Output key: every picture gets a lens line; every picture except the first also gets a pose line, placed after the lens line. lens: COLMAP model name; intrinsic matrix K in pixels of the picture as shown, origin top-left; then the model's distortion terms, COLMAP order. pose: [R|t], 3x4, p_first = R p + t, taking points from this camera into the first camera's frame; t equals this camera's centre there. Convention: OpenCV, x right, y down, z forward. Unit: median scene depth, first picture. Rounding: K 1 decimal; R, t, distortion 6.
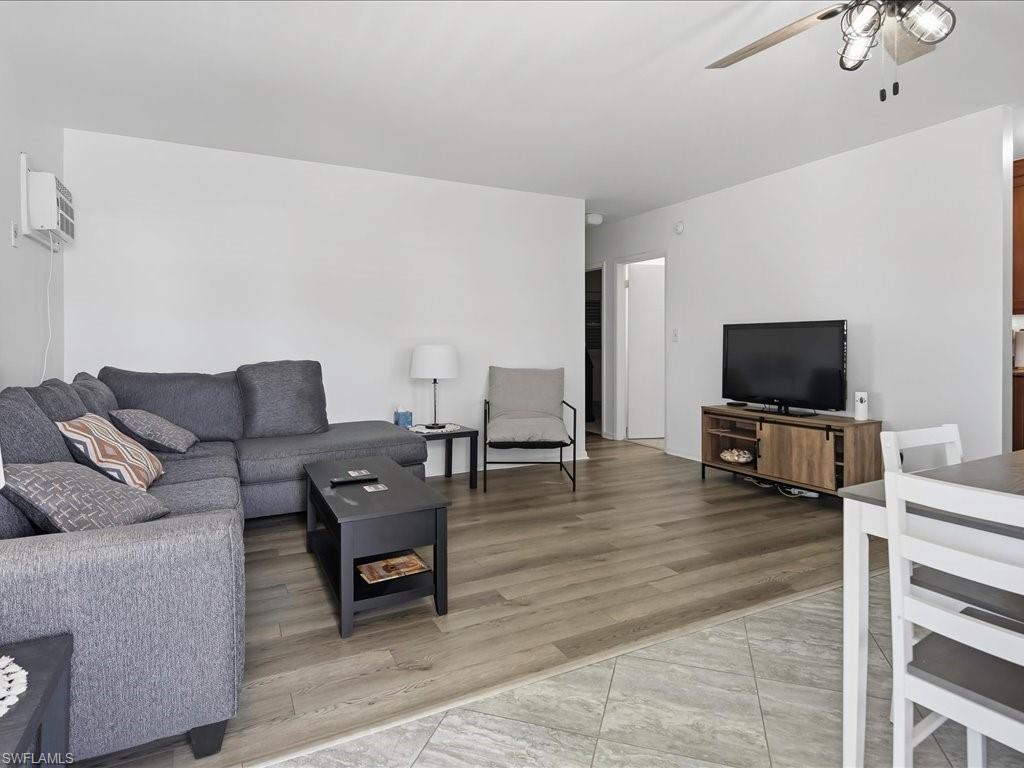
lens RADIAL K [[573.9, 0, 512.4], [0, 573.9, 385.0], [0, 0, 1]] dist [0.007405, 0.000351]
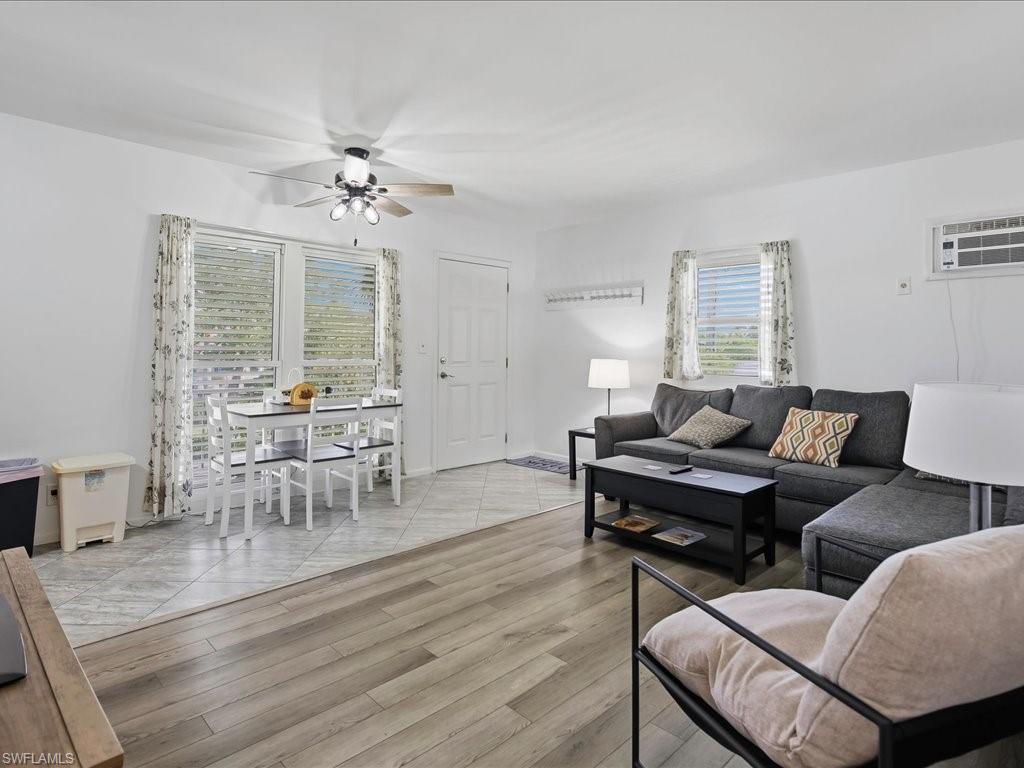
lens RADIAL K [[573.9, 0, 512.7], [0, 573.9, 381.6], [0, 0, 1]] dist [0.007405, 0.000351]
pose [[-0.954622, 0.013071, -0.297534, 0.499831], [-0.031474, 0.989014, 0.144433, -0.216735], [0.296153, 0.147243, -0.943723, 2.221580]]
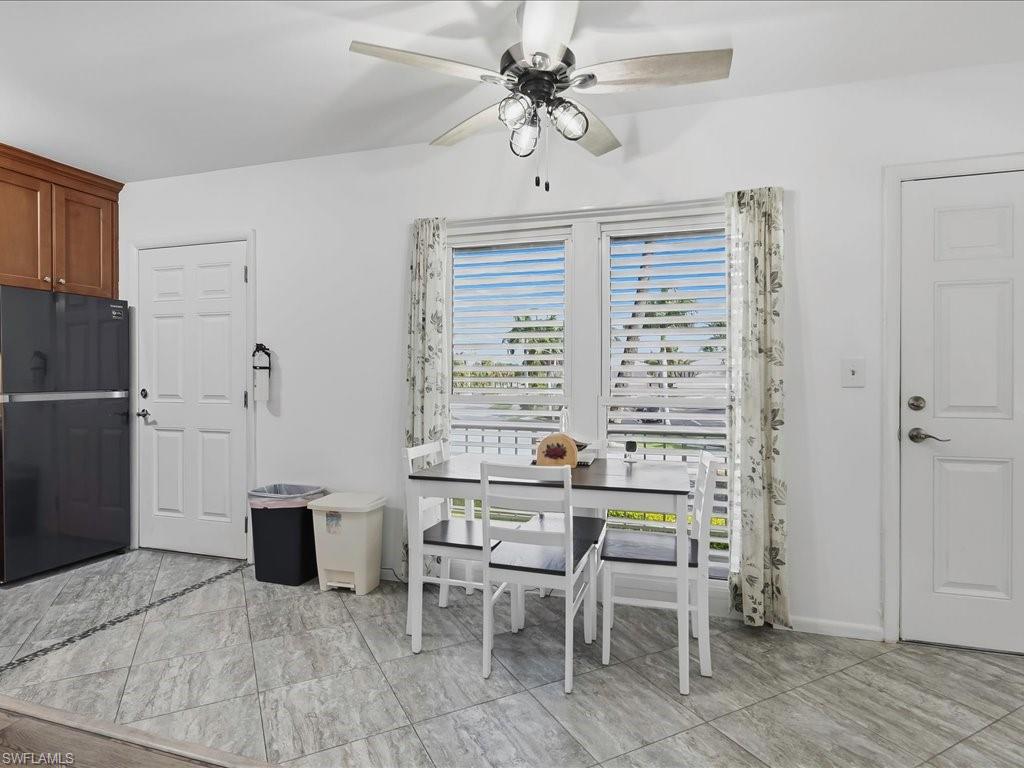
lens RADIAL K [[573.9, 0, 509.5], [0, 573.9, 382.6], [0, 0, 1]] dist [0.007405, 0.000351]
pose [[-0.699006, -0.001575, 0.715114, -0.099640], [0.066346, 0.995542, 0.067045, -0.124074], [-0.712032, 0.094309, -0.695785, 1.287571]]
